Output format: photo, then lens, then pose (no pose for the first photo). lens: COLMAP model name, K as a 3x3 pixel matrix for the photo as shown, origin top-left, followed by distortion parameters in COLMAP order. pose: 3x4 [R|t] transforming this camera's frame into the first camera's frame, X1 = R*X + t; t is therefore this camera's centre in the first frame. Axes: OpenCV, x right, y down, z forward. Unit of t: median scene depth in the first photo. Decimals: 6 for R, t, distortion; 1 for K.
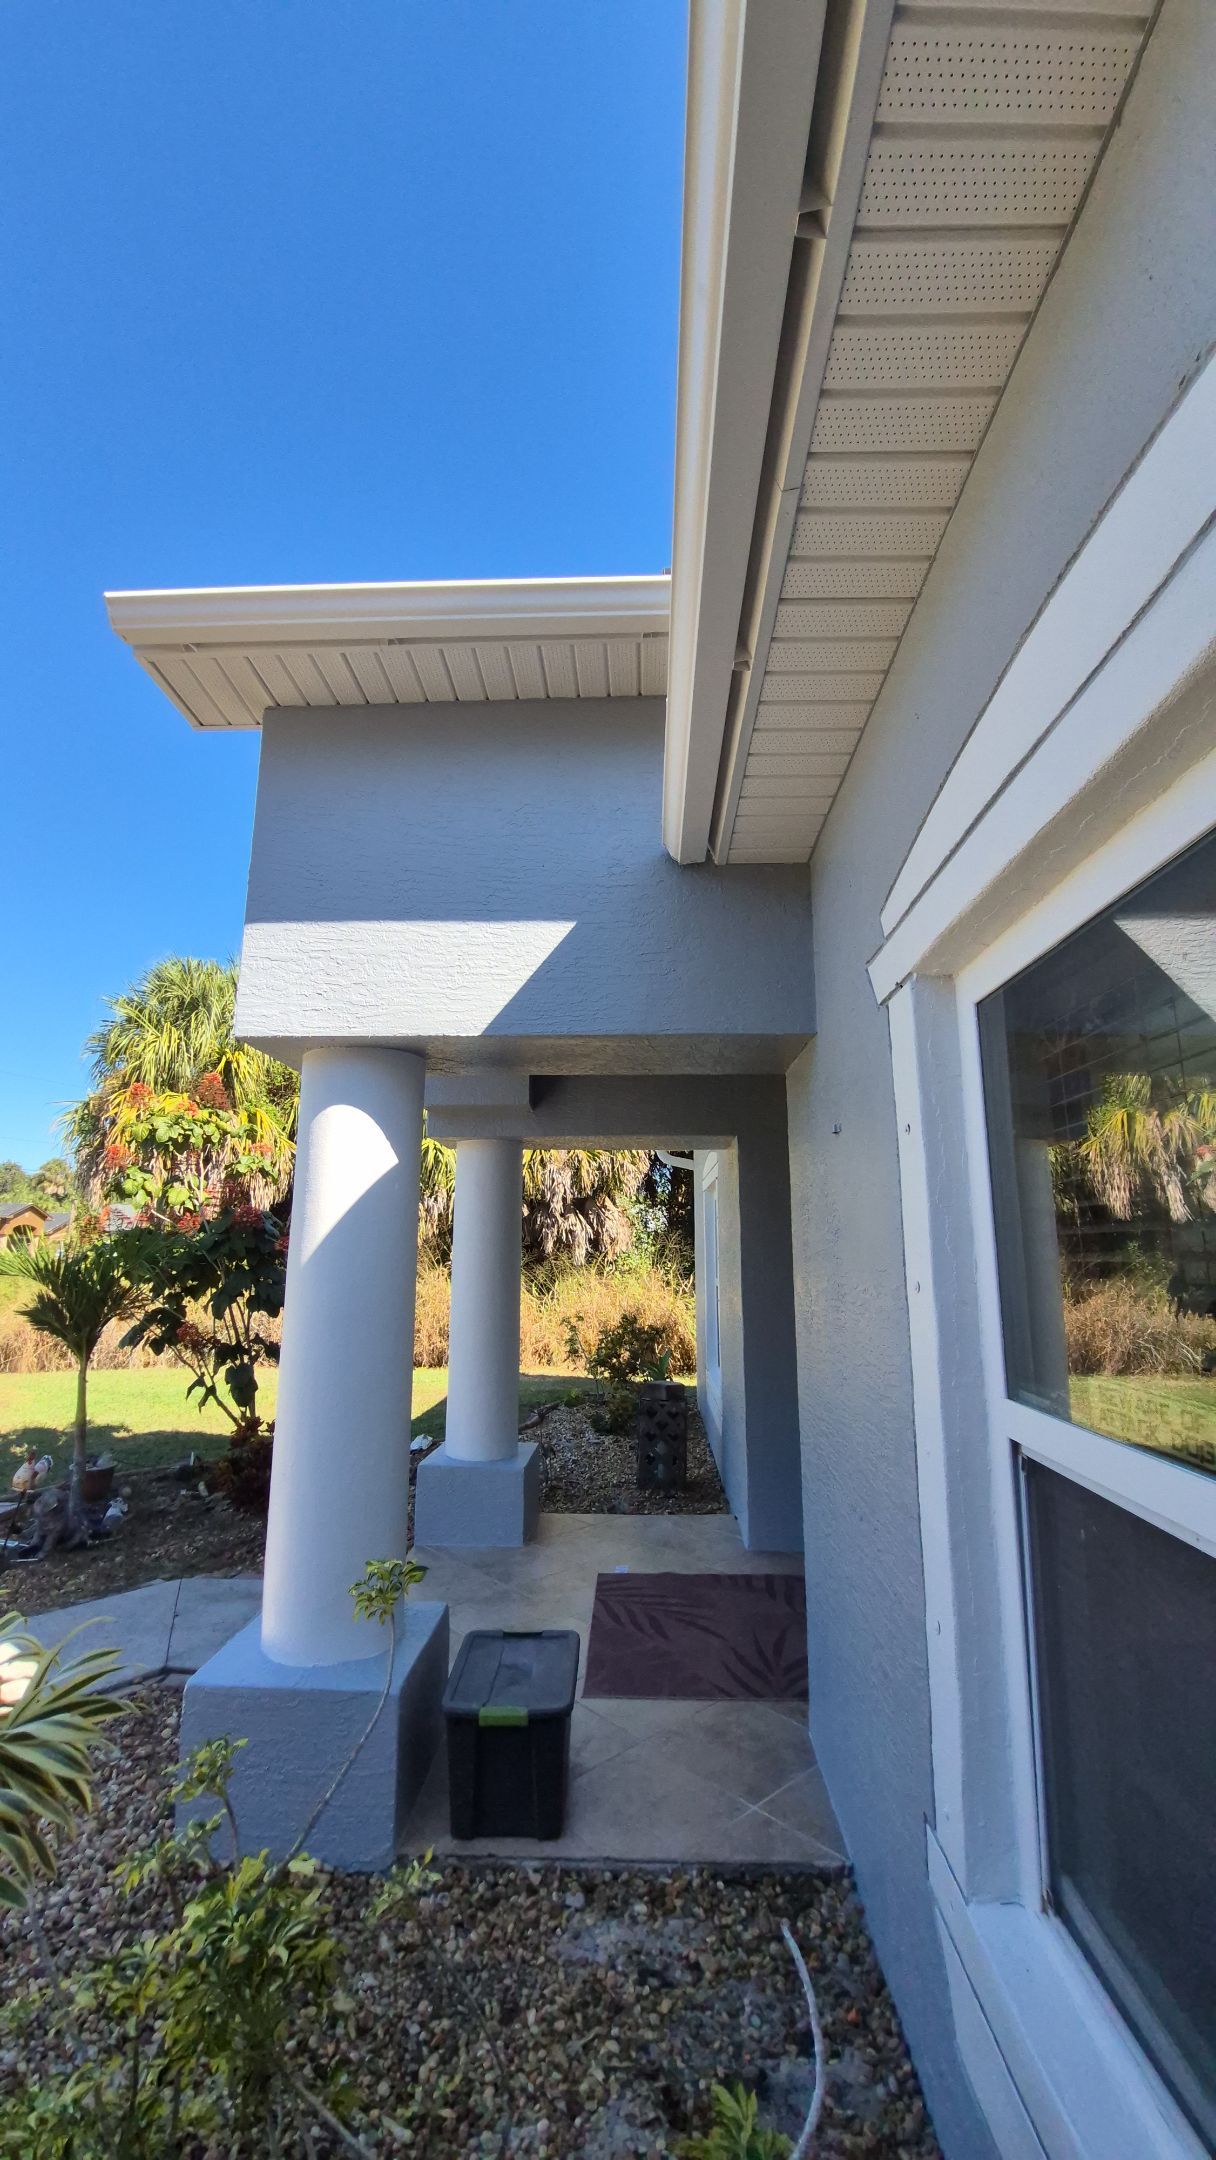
lens RADIAL K [[841.9, 0, 611.1], [0, 841.9, 1089.2], [0, 0, 1]] dist [-0.000552, -0.011036]
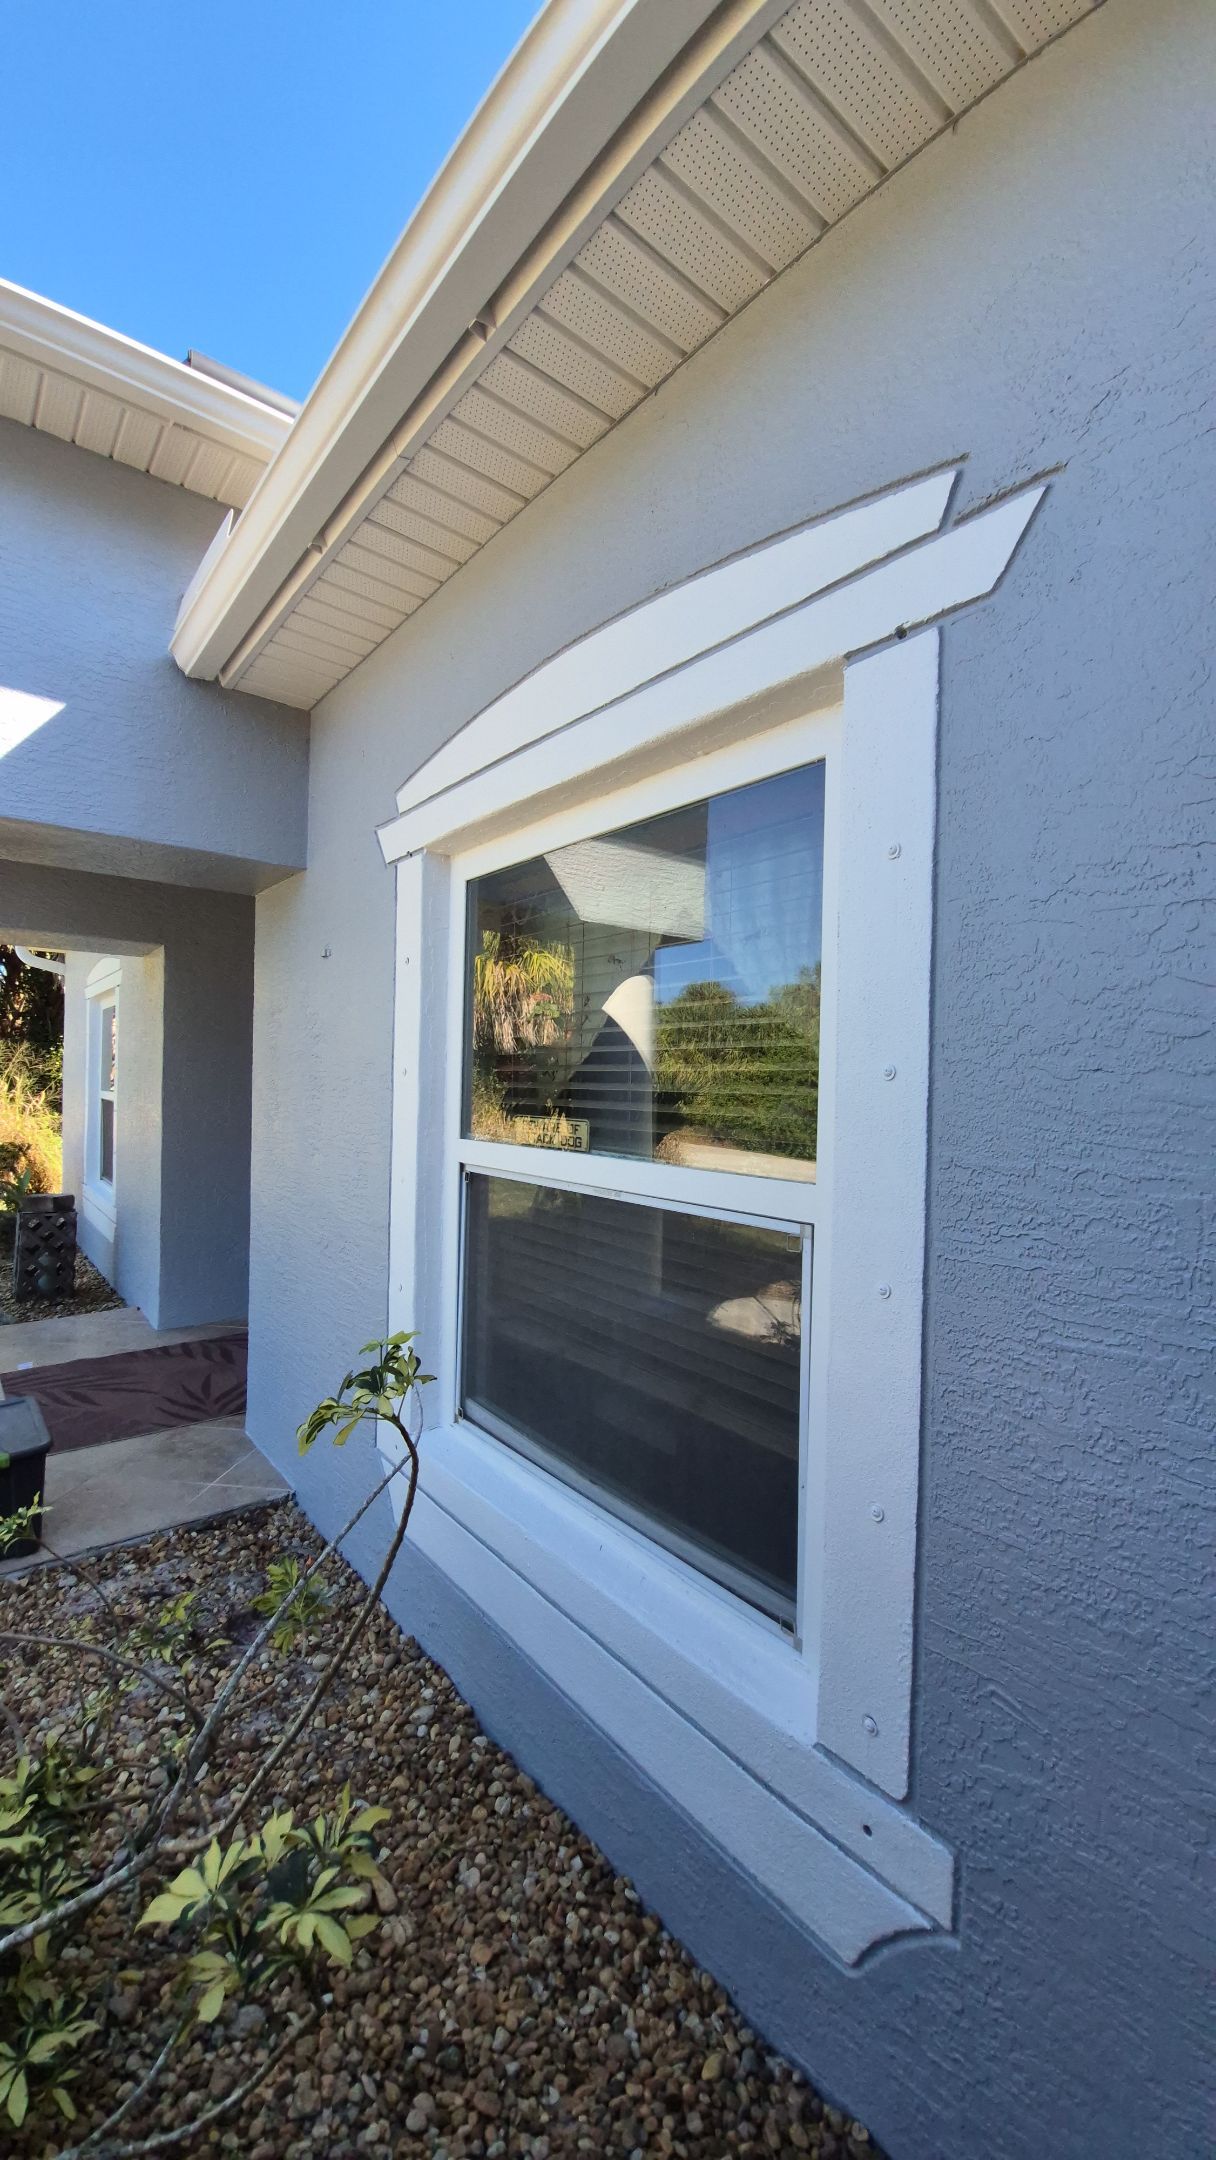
lens RADIAL K [[841.9, 0, 611.1], [0, 841.9, 1089.2], [0, 0, 1]] dist [-0.000552, -0.011036]
pose [[0.747268, 0.005622, 0.664499, -0.207165], [-0.141283, 0.978447, 0.150603, -0.002476], [-0.649330, -0.206423, 0.731957, -0.184476]]
